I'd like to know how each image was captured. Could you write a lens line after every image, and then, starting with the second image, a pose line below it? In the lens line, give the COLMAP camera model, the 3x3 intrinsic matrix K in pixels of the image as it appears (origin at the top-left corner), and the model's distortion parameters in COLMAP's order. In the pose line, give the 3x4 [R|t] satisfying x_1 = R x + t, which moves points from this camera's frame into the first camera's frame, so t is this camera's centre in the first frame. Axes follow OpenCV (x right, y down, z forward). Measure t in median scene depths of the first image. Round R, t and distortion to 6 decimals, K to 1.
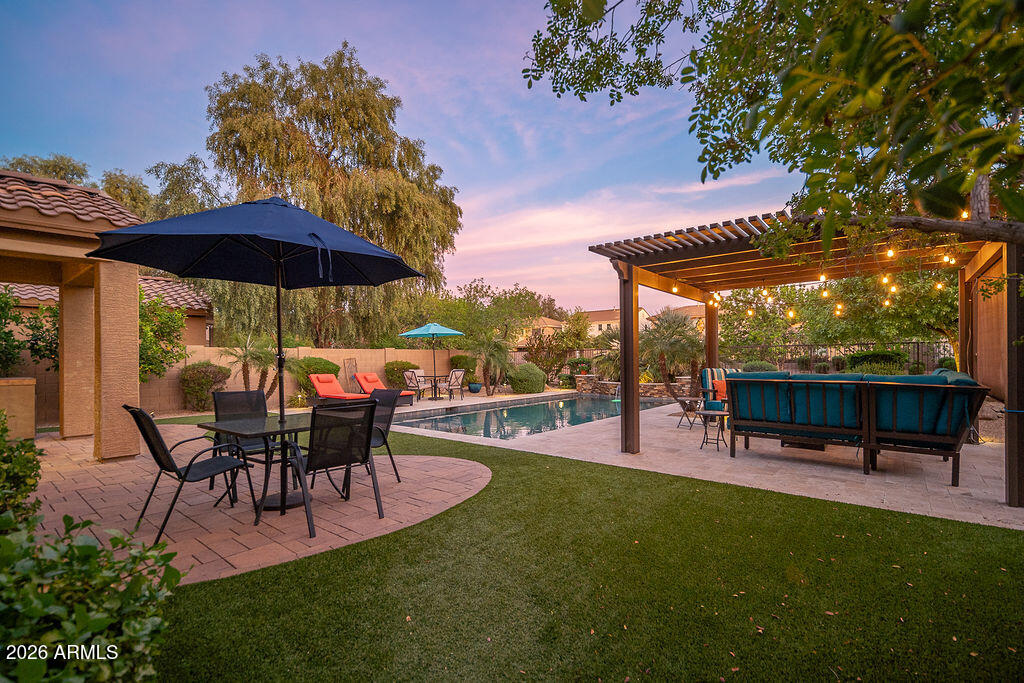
lens RADIAL K [[463.8, 0, 501.0], [0, 463.8, 355.0], [0, 0, 1]] dist [0.001882, 0.000066]
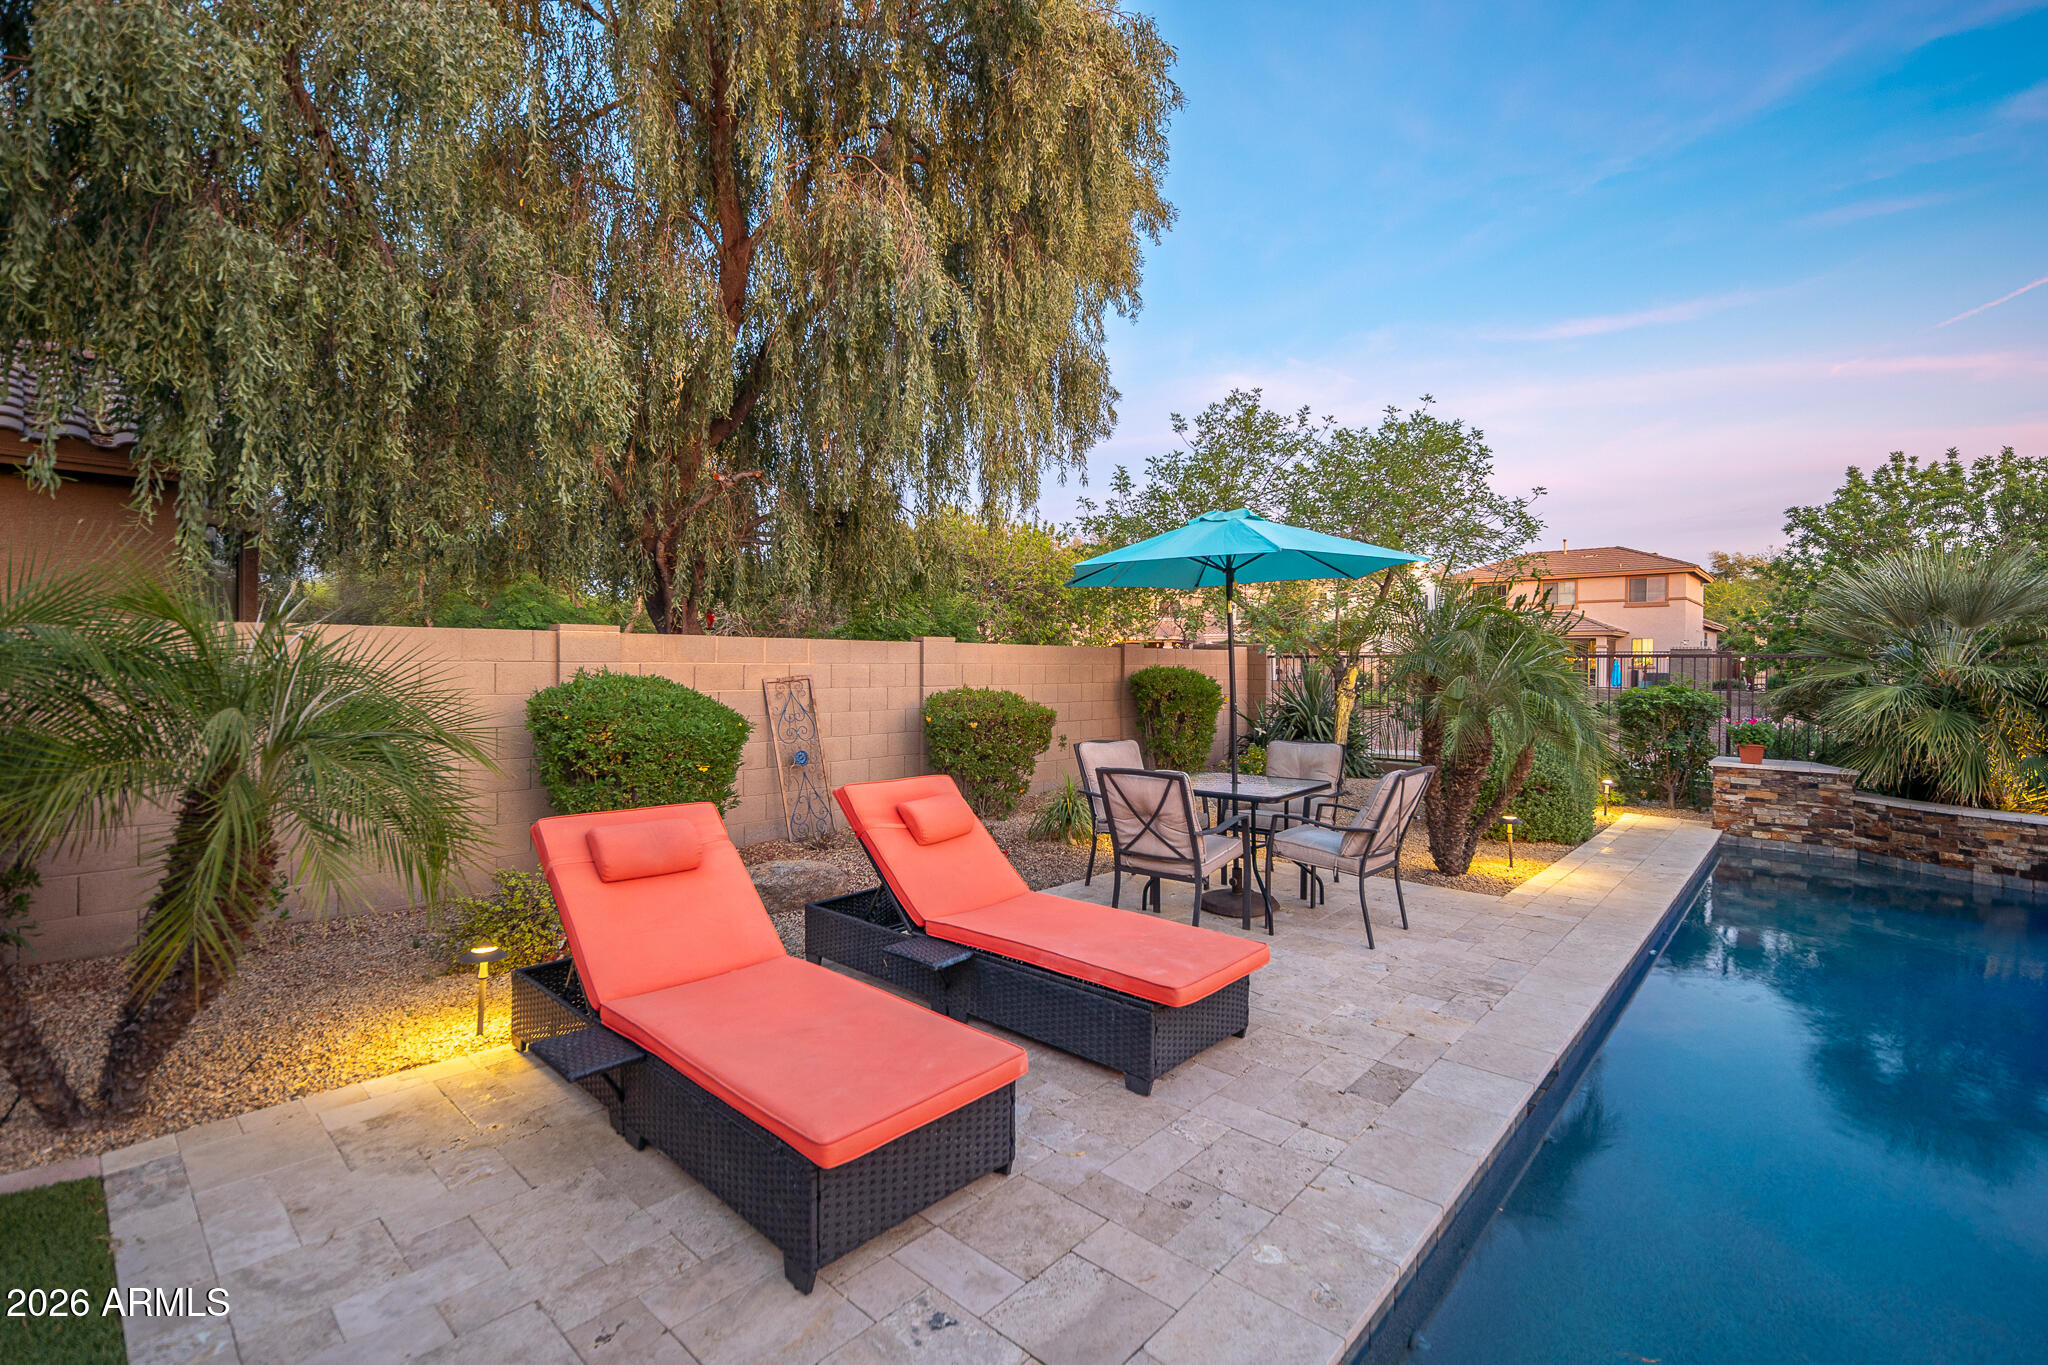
lens RADIAL K [[927.7, 0, 1025.5], [0, 927.7, 679.1], [0, 0, 1]] dist [0.001882, 0.000066]
pose [[0.999149, 0.019268, -0.036468, -0.172919], [-0.018321, 0.999490, 0.026139, -0.005869], [0.036953, -0.025449, 0.998993, 0.489898]]
